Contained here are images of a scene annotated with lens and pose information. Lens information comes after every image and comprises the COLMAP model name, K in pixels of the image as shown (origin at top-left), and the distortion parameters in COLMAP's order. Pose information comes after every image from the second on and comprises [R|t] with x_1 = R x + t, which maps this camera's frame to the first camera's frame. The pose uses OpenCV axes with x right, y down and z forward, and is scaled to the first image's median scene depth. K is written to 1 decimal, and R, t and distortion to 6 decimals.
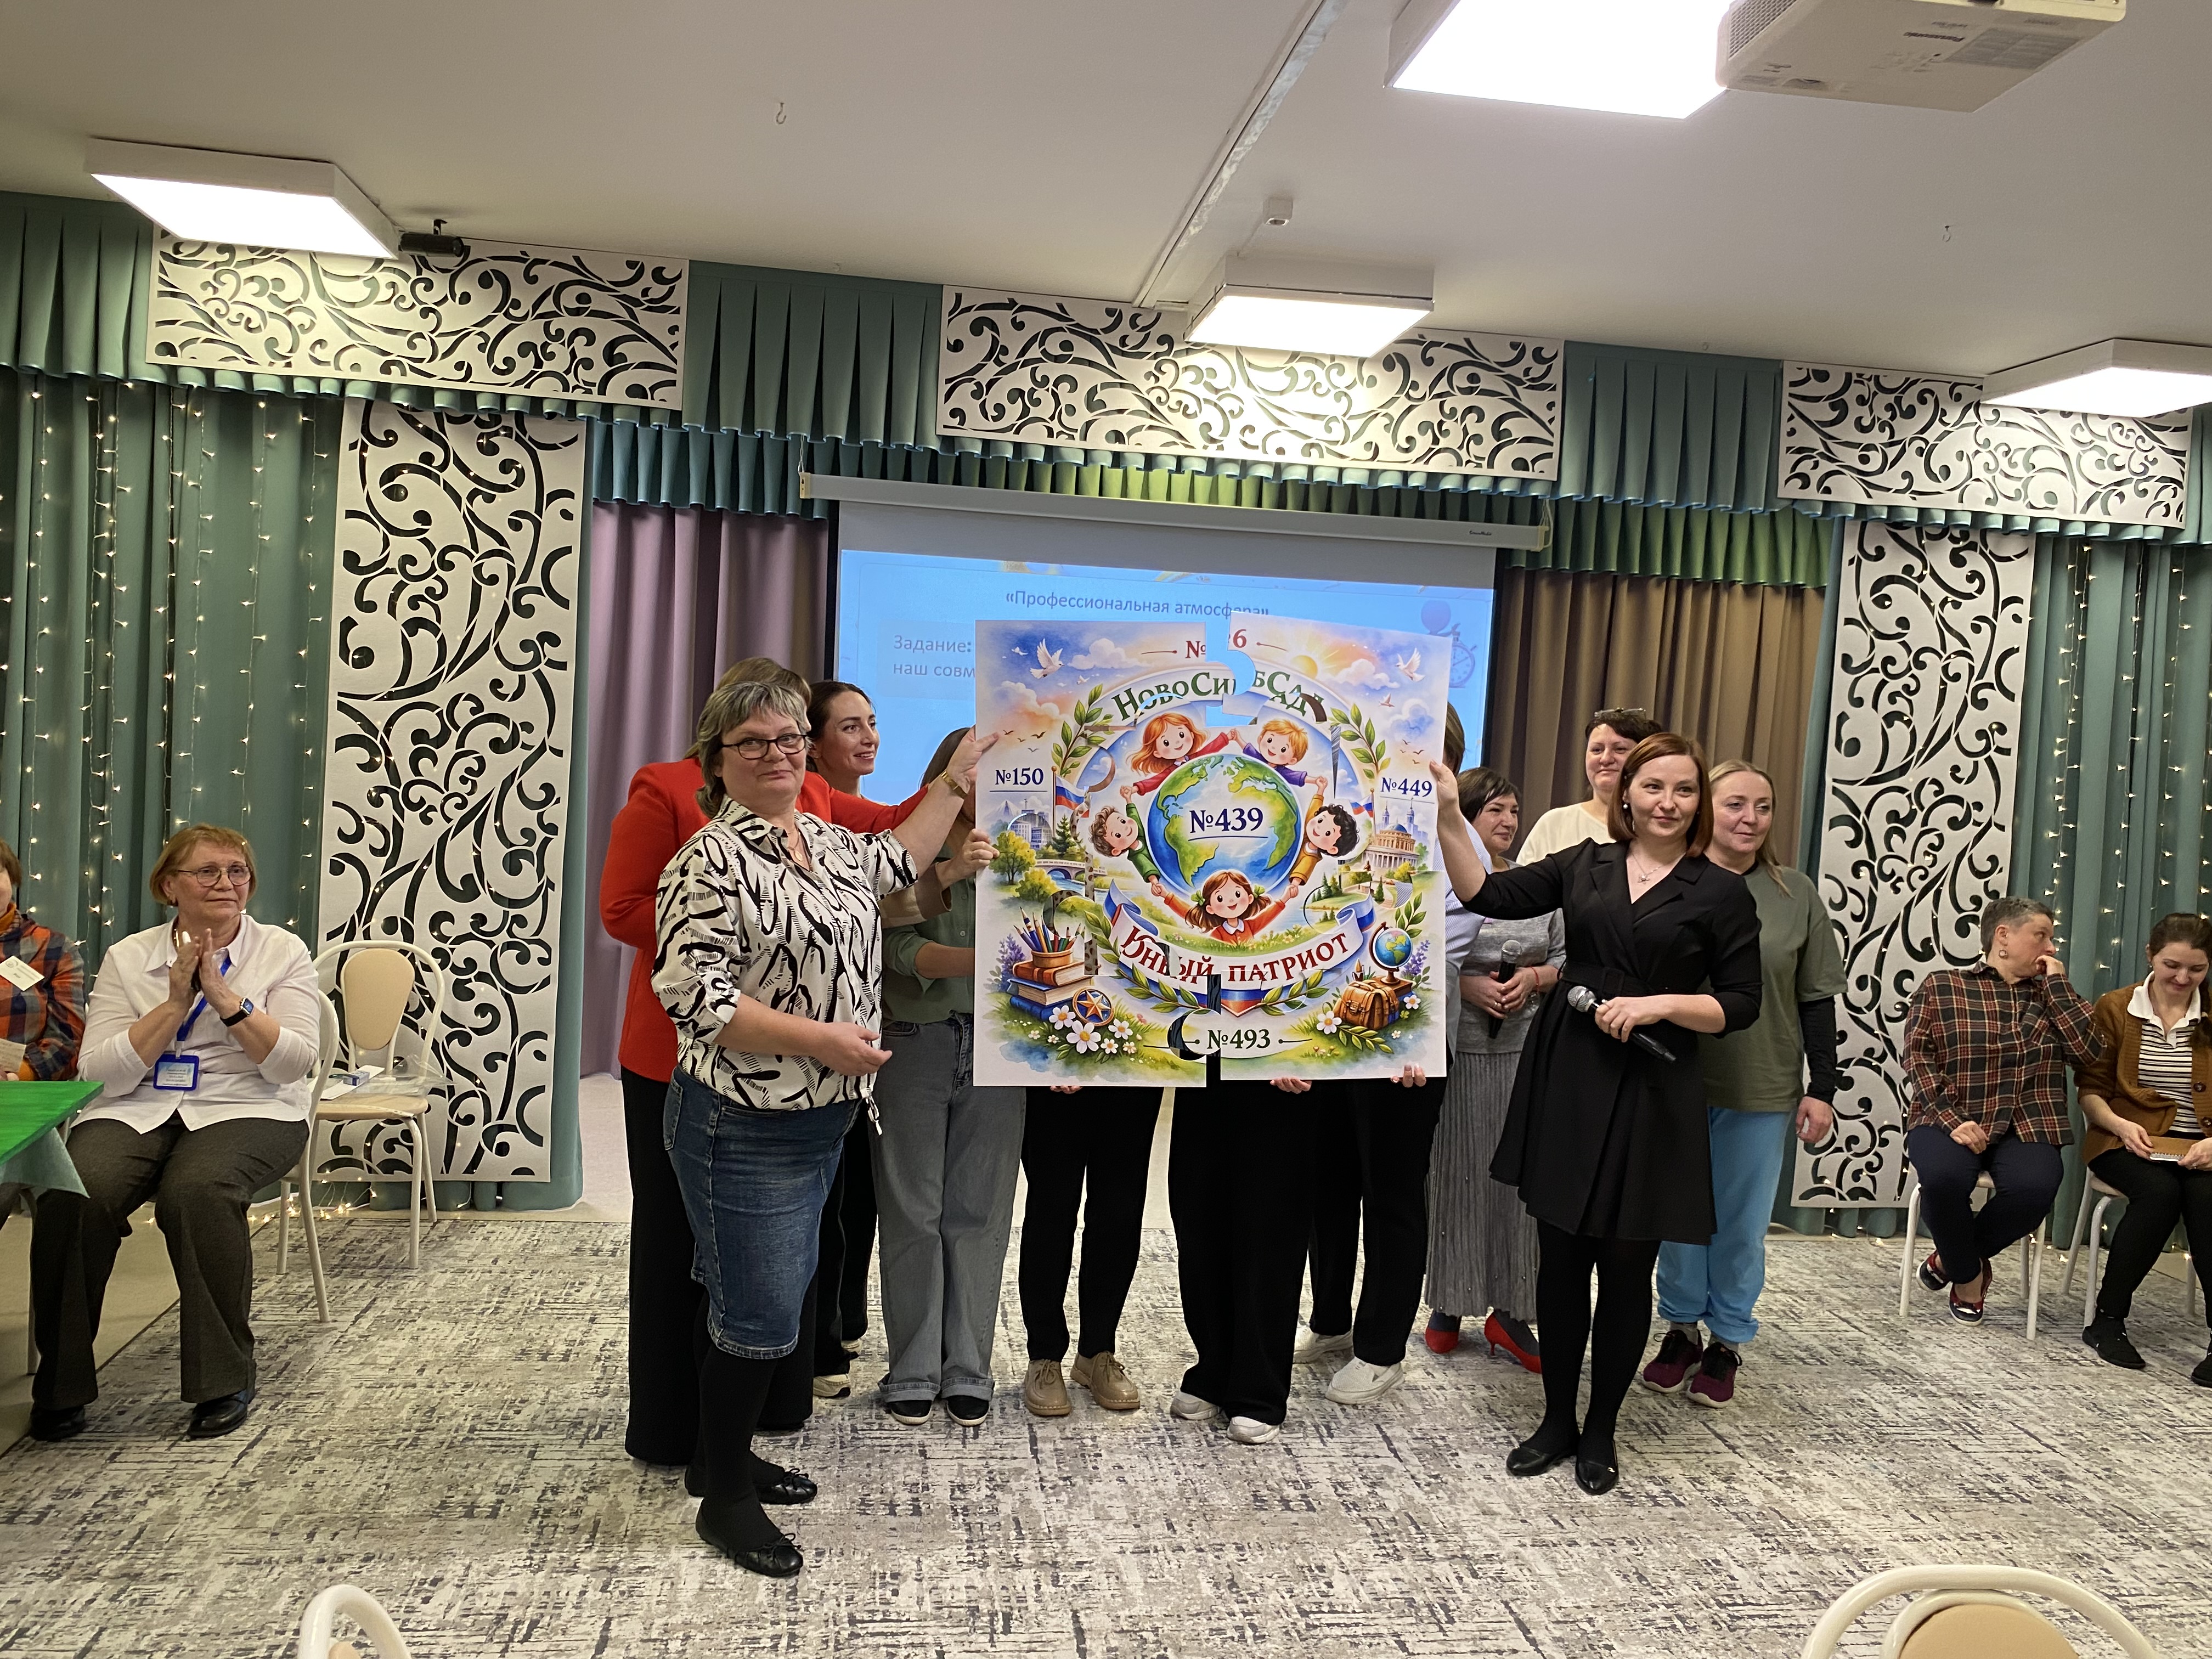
lens RADIAL K [[1681.2, 0, 1106.9], [0, 1681.2, 829.3], [0, 0, 1]] dist [0.030913, -0.040141]
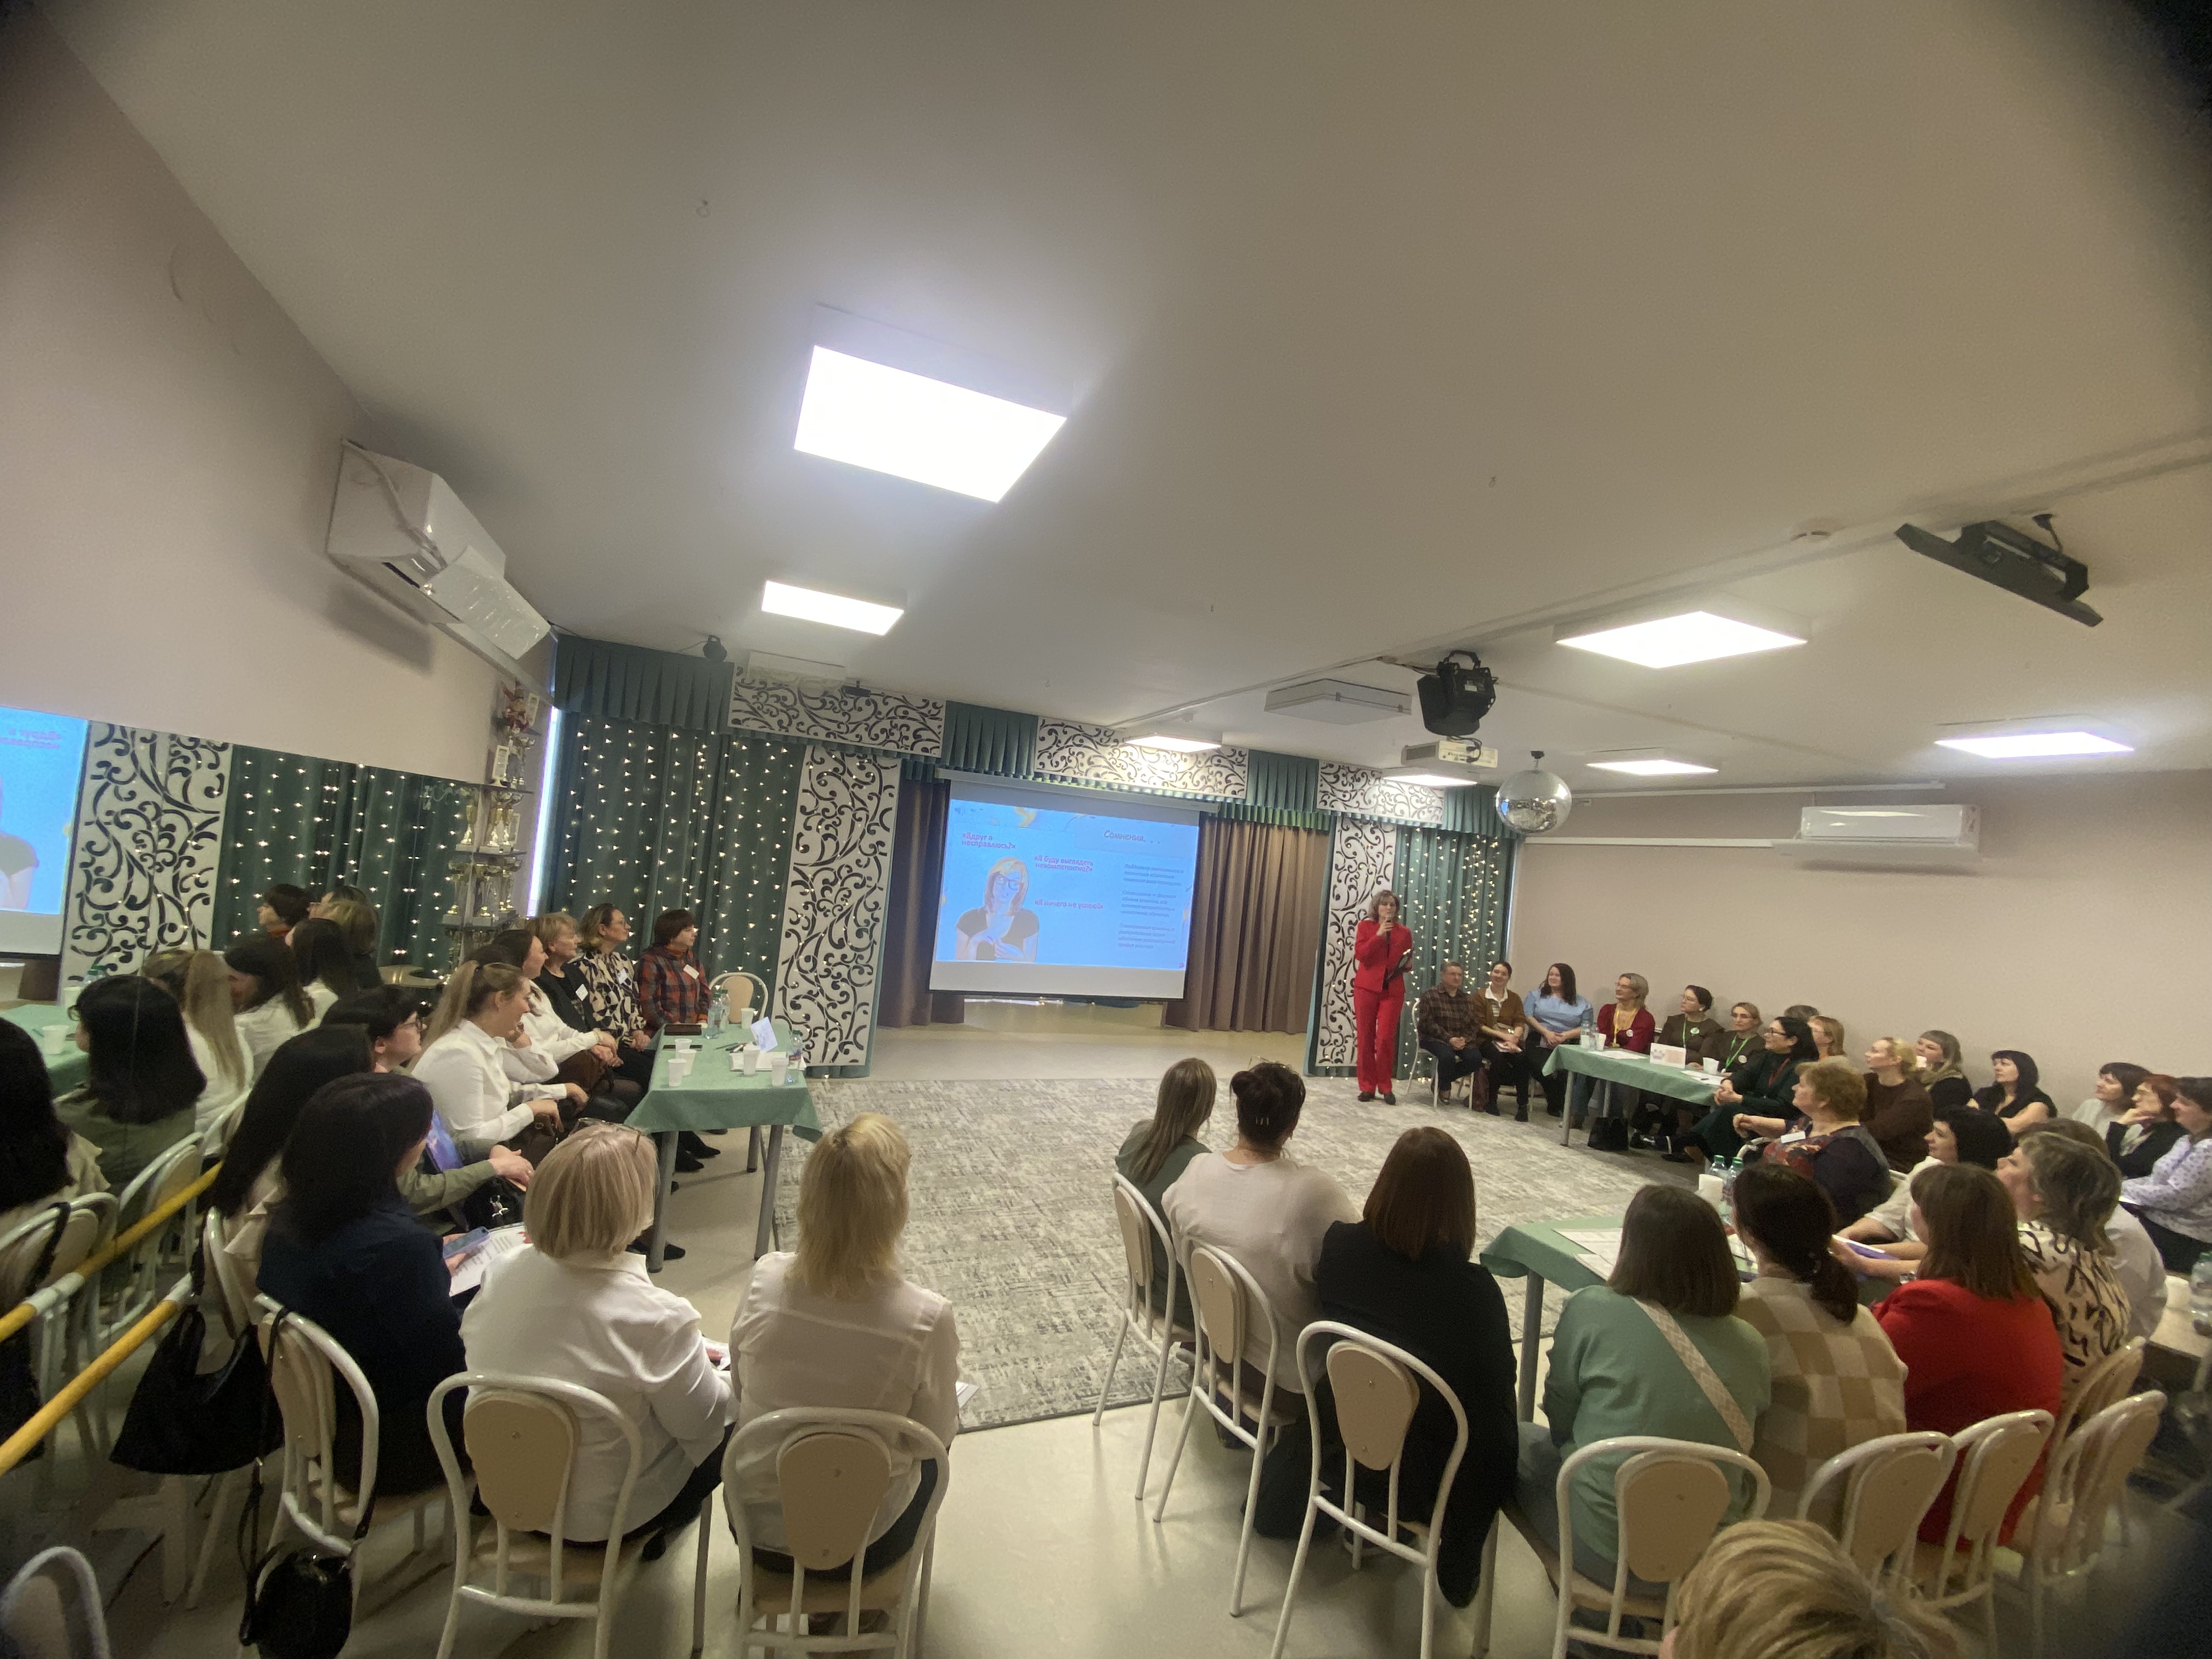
lens RADIAL K [[884.6, 0, 1094.1], [0, 884.6, 838.5], [0, 0, 1]] dist [0.021842, -0.002323]
pose [[0.966257, 0.042919, 0.253978, -0.344412], [-0.026795, 0.997419, -0.066610, -0.040254], [-0.256182, 0.057557, 0.964914, -0.332530]]
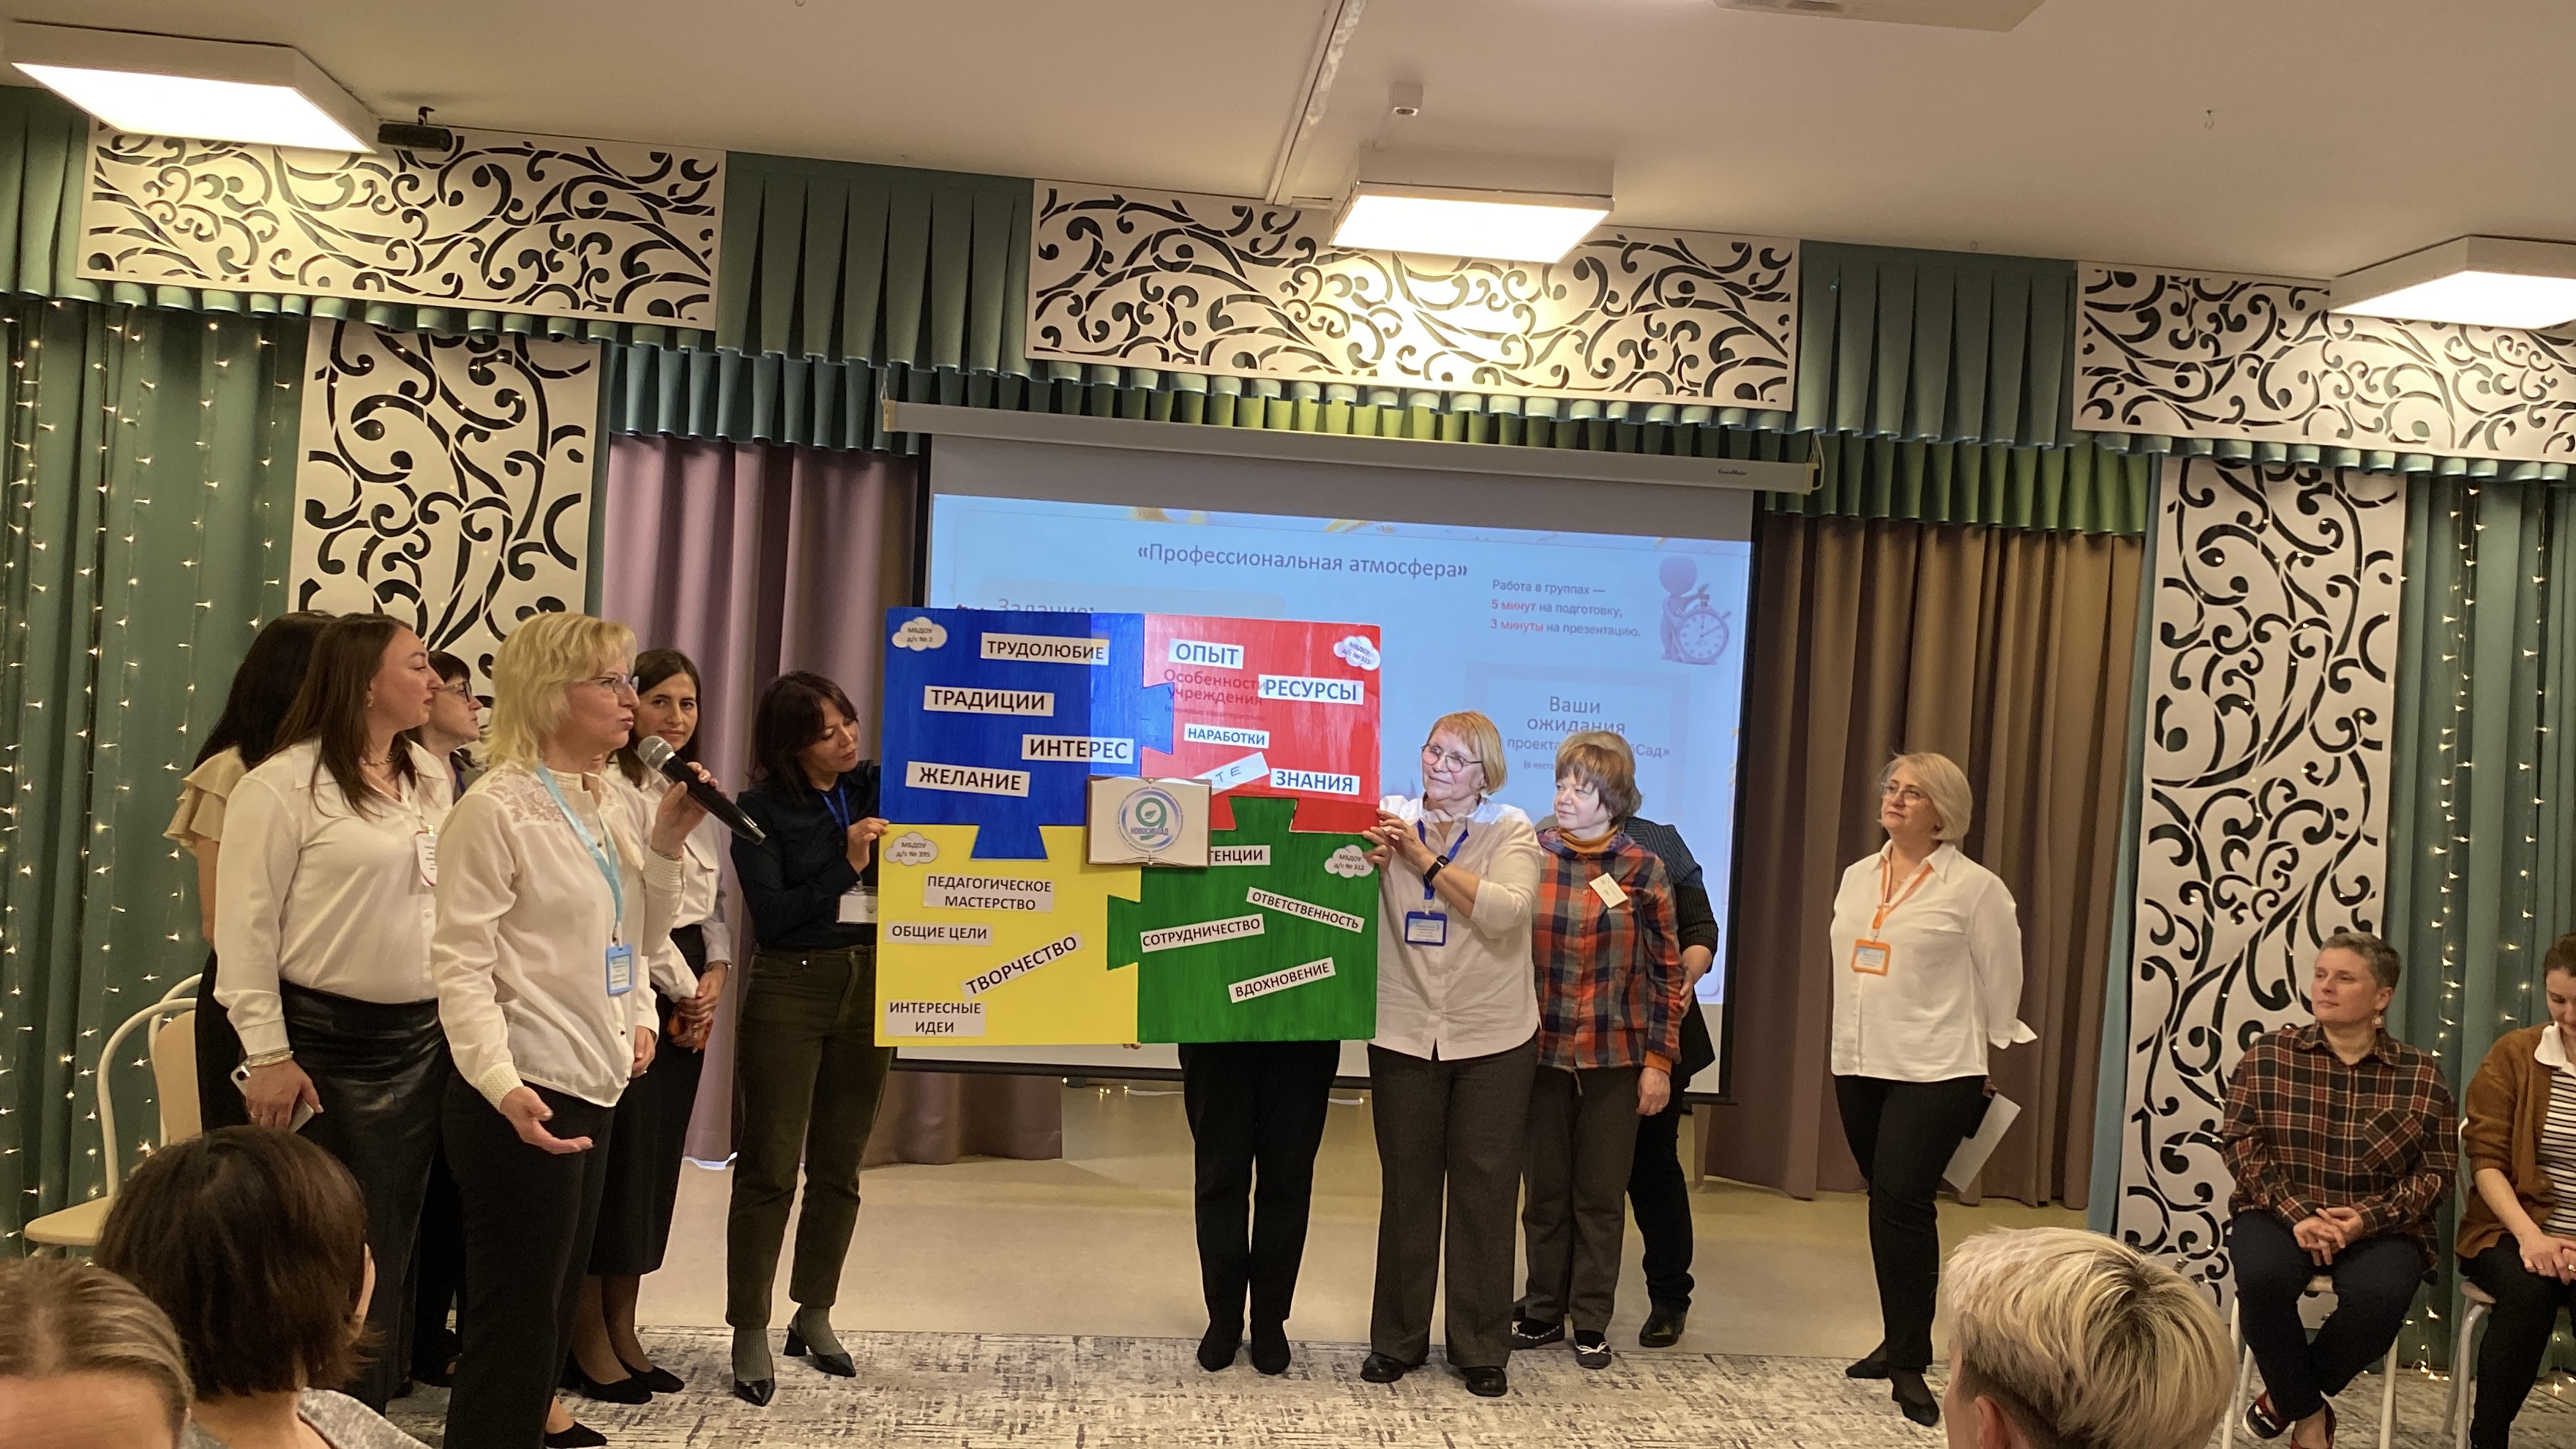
lens RADIAL K [[2229.4, 0, 1316.4], [0, 2229.4, 741.0], [0, 0, 1]] dist [0.085007, -0.159713]
pose [[0.999577, 0.001176, -0.029058, 0.071019], [-0.002604, 0.998787, -0.049172, 0.005718], [0.028965, 0.049227, 0.998368, -0.077033]]
